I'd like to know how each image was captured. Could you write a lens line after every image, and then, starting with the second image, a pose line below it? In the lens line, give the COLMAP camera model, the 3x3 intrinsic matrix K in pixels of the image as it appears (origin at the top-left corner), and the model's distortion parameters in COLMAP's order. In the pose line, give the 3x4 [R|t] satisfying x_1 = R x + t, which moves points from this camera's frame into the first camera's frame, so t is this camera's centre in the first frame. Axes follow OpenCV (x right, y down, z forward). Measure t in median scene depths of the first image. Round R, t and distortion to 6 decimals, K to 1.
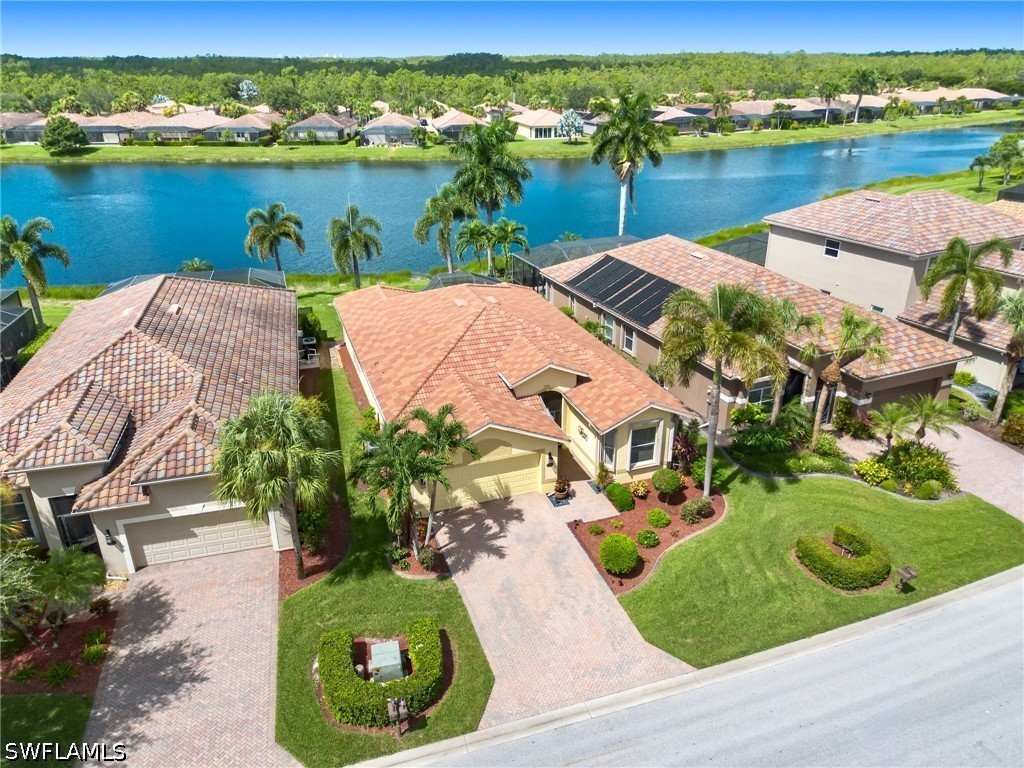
lens RADIAL K [[724.8, 0, 512.0], [0, 724.8, 384.0], [0, 0, 1]] dist [0.054265, -0.050279]
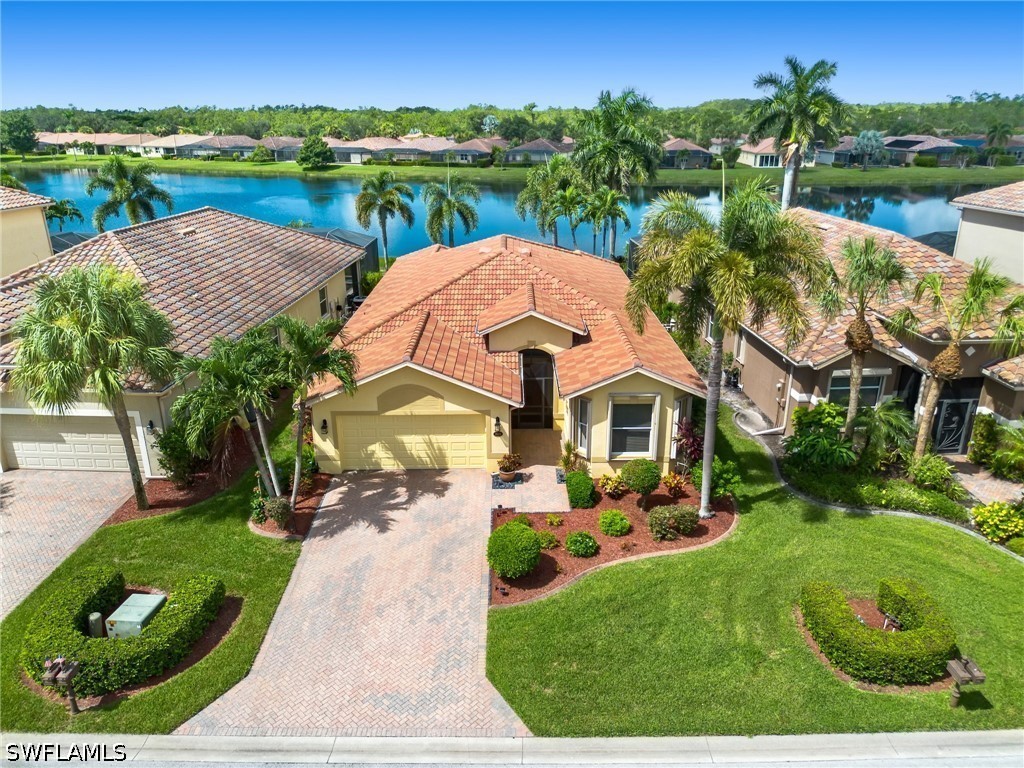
lens RADIAL K [[724.8, 0, 512.0], [0, 724.8, 384.0], [0, 0, 1]] dist [0.054265, -0.050279]
pose [[0.944445, 0.115447, -0.307727, 0.281820], [-0.134652, 0.990009, -0.041848, 0.086308], [0.299821, 0.080959, 0.950554, 0.267334]]
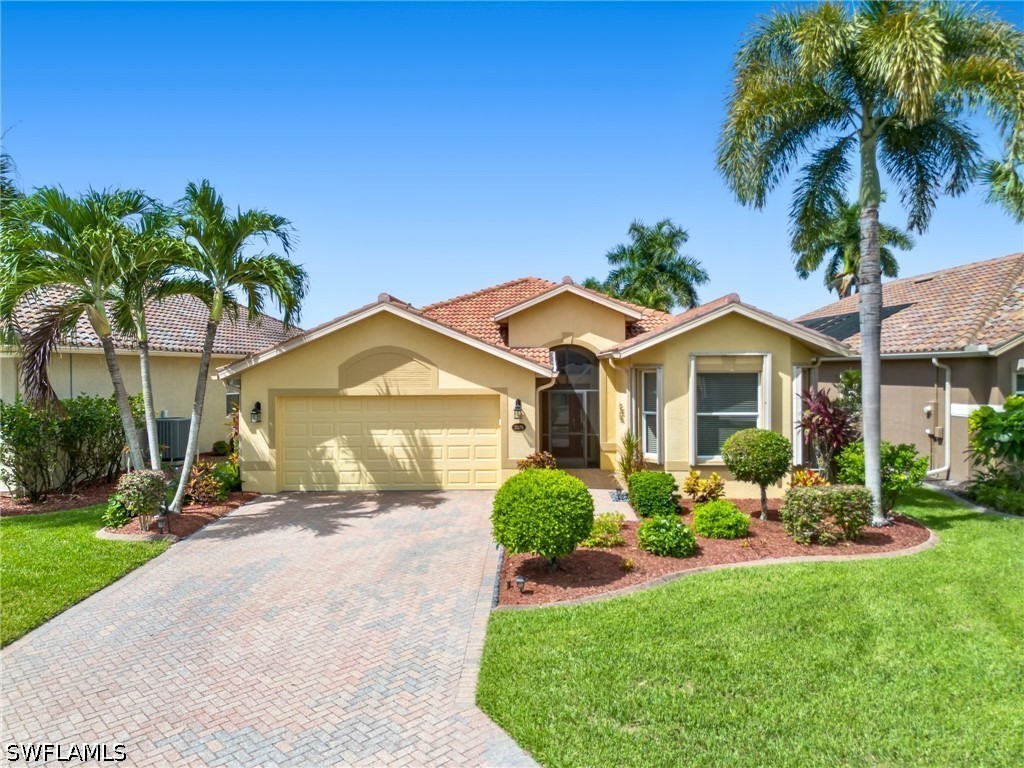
lens RADIAL K [[724.8, 0, 512.0], [0, 724.8, 384.0], [0, 0, 1]] dist [0.054265, -0.050279]
pose [[0.930374, 0.007661, -0.366532, 0.219745], [-0.149100, 0.921271, -0.359206, 0.252432], [0.334923, 0.388846, 0.858269, 0.539866]]
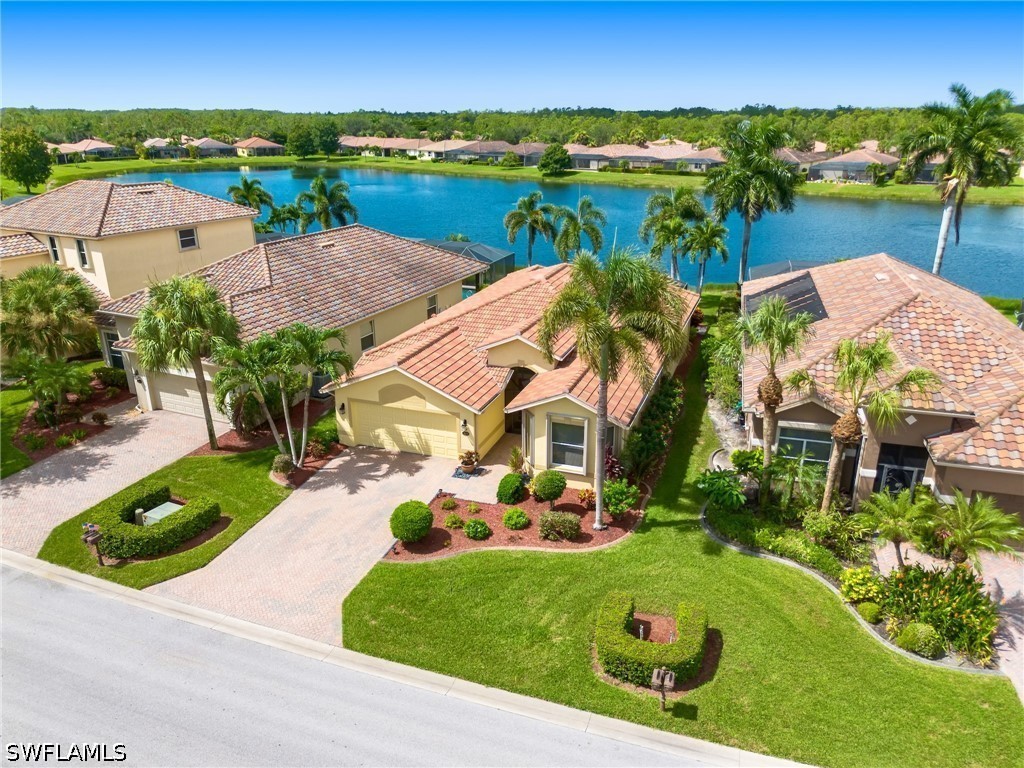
lens RADIAL K [[724.8, 0, 512.0], [0, 724.8, 384.0], [0, 0, 1]] dist [0.054265, -0.050279]
pose [[0.769403, 0.223269, -0.598472, 0.612506], [-0.259911, 0.965283, 0.025969, 0.010853], [0.583493, 0.135569, 0.800722, 0.273004]]
